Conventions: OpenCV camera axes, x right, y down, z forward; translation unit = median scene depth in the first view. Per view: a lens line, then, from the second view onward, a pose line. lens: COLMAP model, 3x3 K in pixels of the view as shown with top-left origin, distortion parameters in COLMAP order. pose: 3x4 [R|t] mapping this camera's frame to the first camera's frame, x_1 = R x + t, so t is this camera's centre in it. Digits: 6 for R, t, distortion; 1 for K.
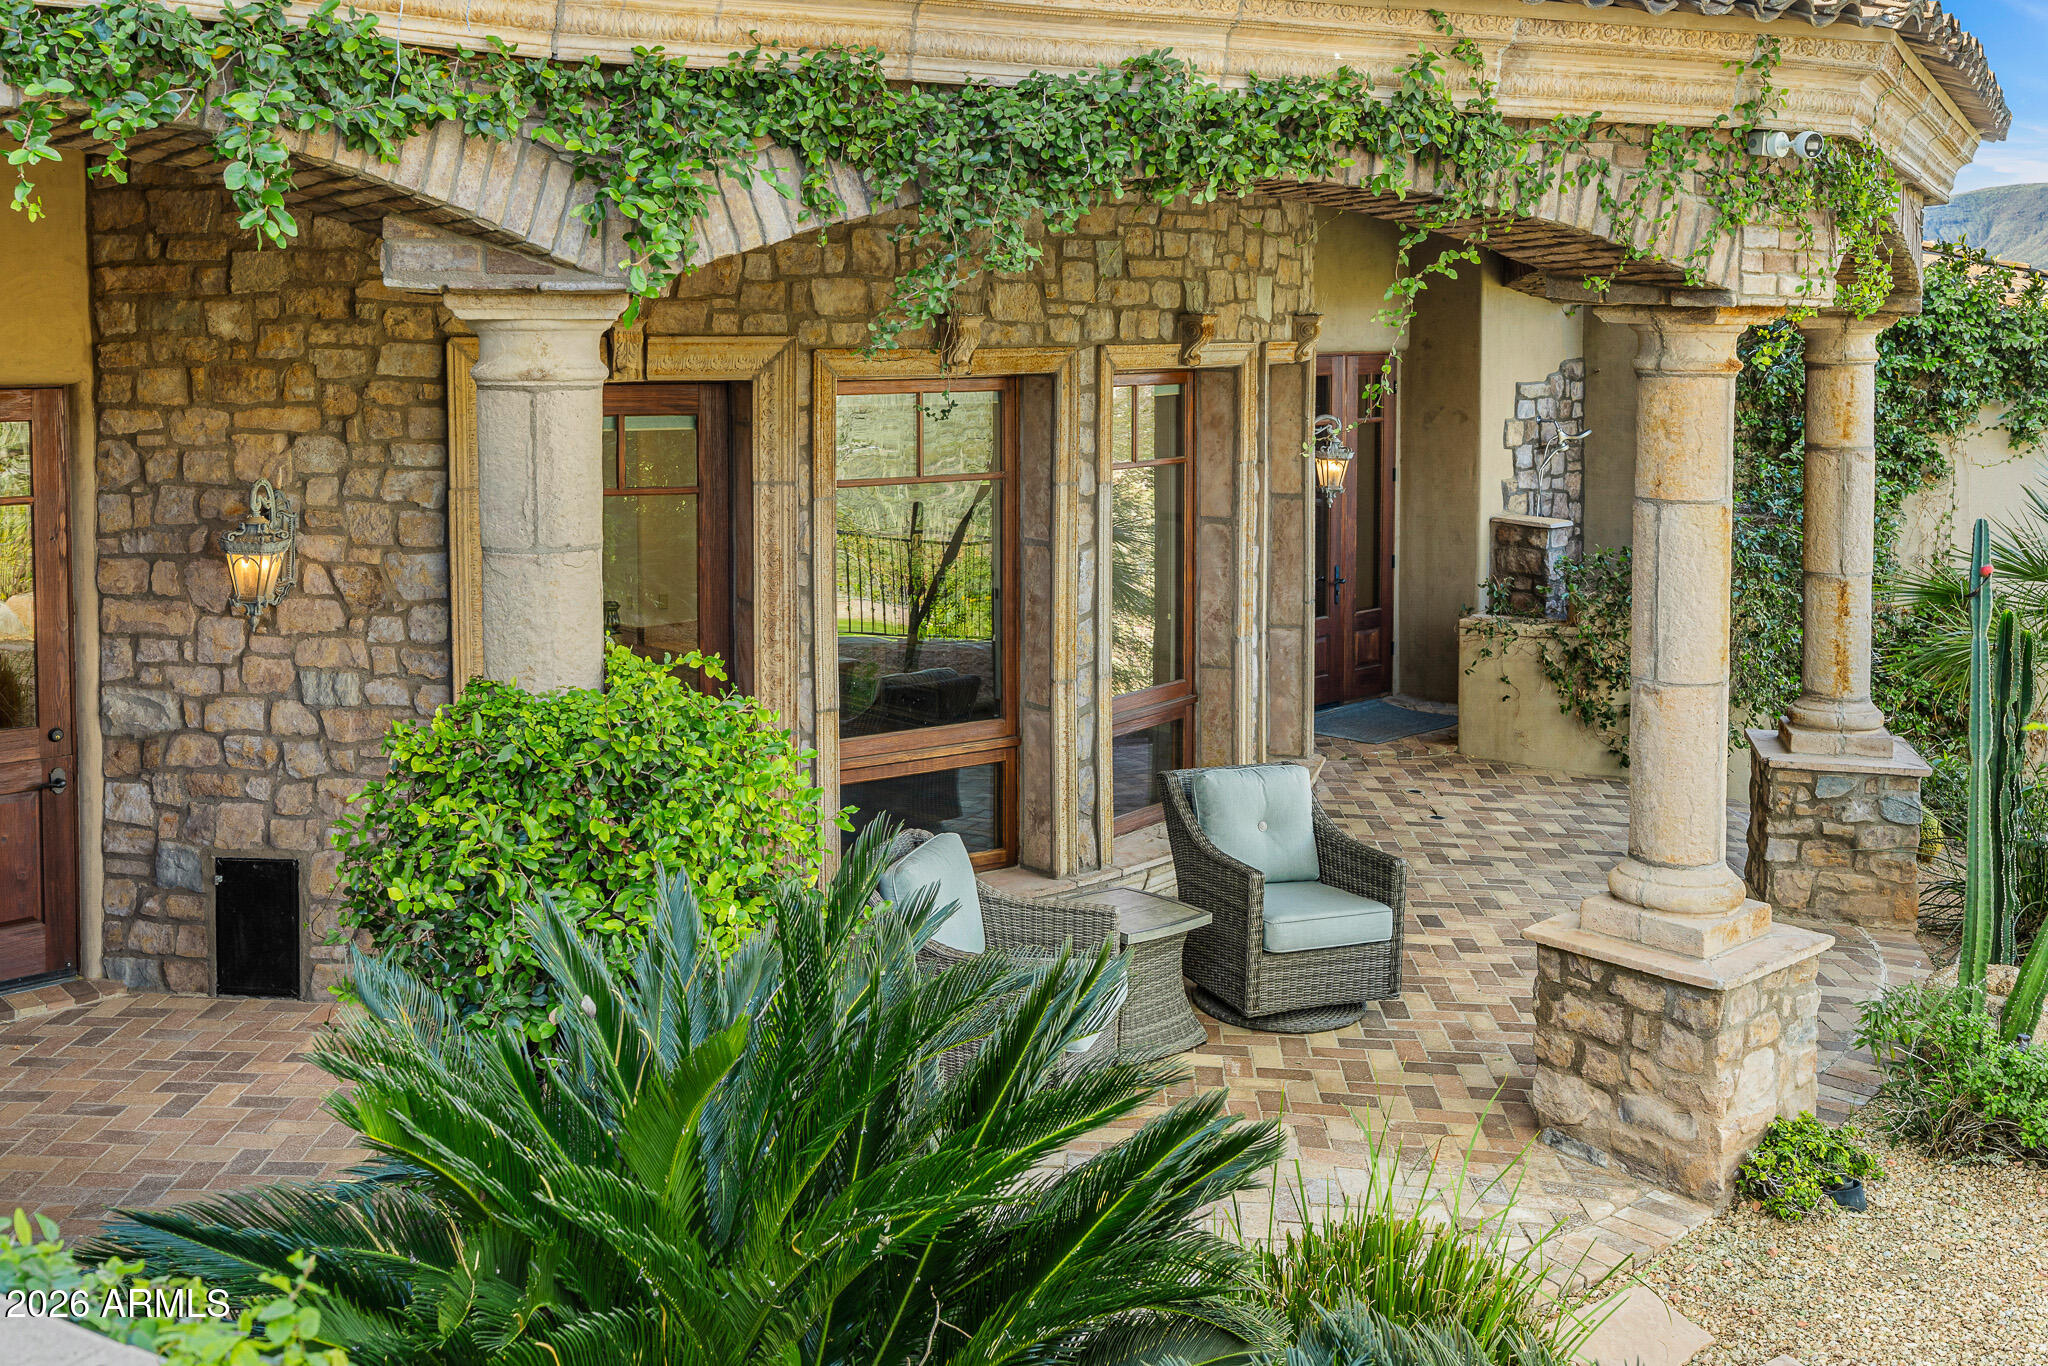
lens RADIAL K [[3357.4, 0, 1022.8], [0, 3357.4, 679.8], [0, 0, 1]] dist [0.007854, 0.000000]
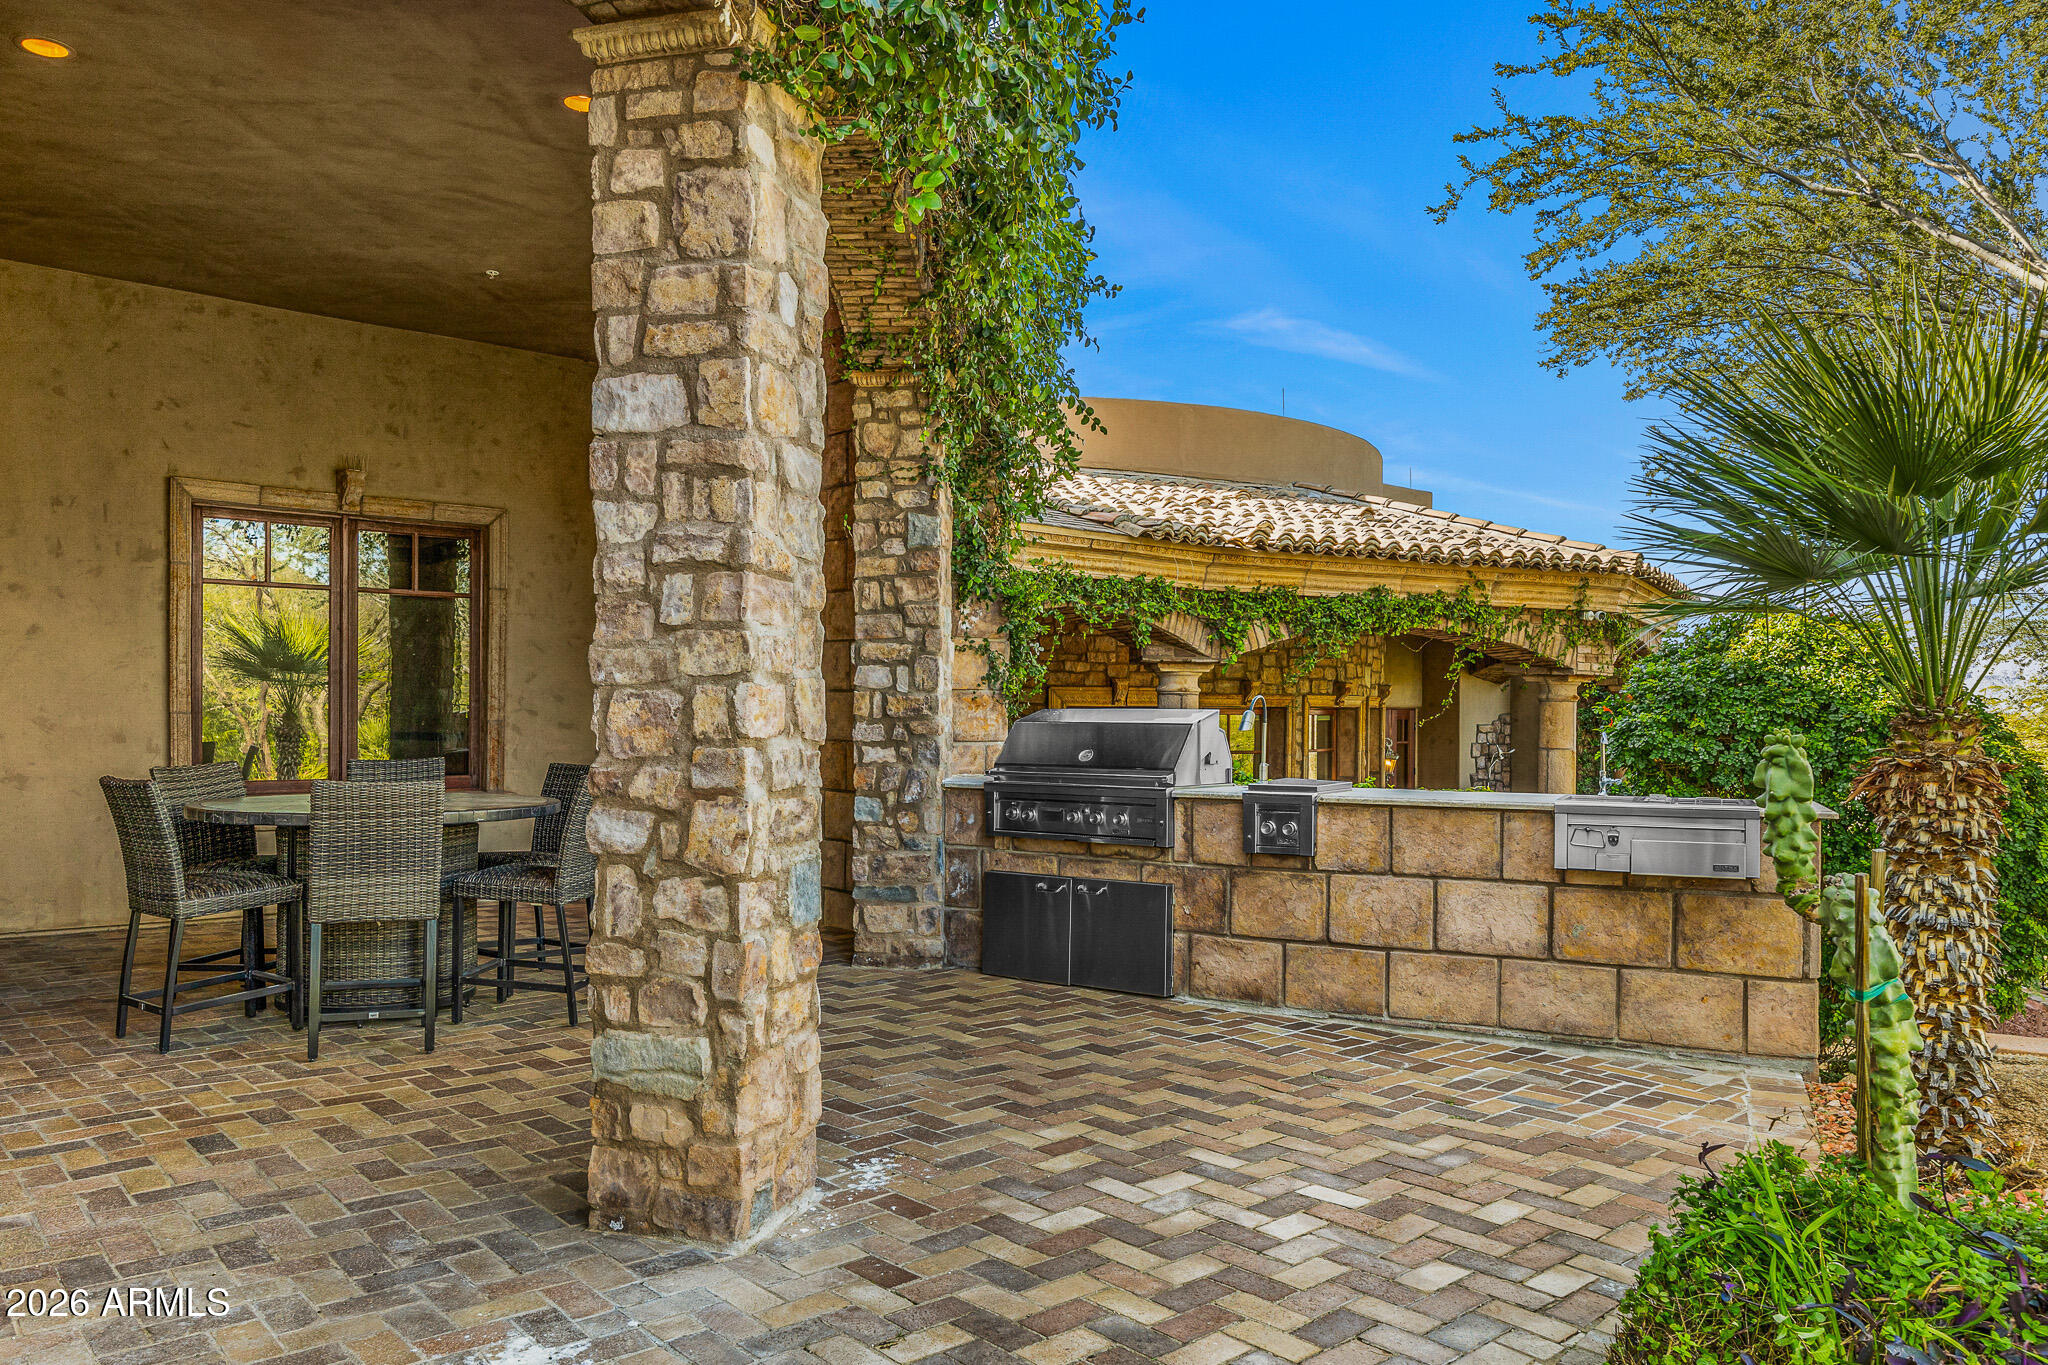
lens RADIAL K [[2840.8, 0, 1024.8], [0, 2840.8, 685.2], [0, 0, 1]] dist [-0.149730, 0.000000]
pose [[0.999963, 0.008346, 0.001914, -0.239239], [-0.008058, 0.992845, -0.119137, 0.174467], [-0.002894, 0.119118, 0.992876, -1.276229]]
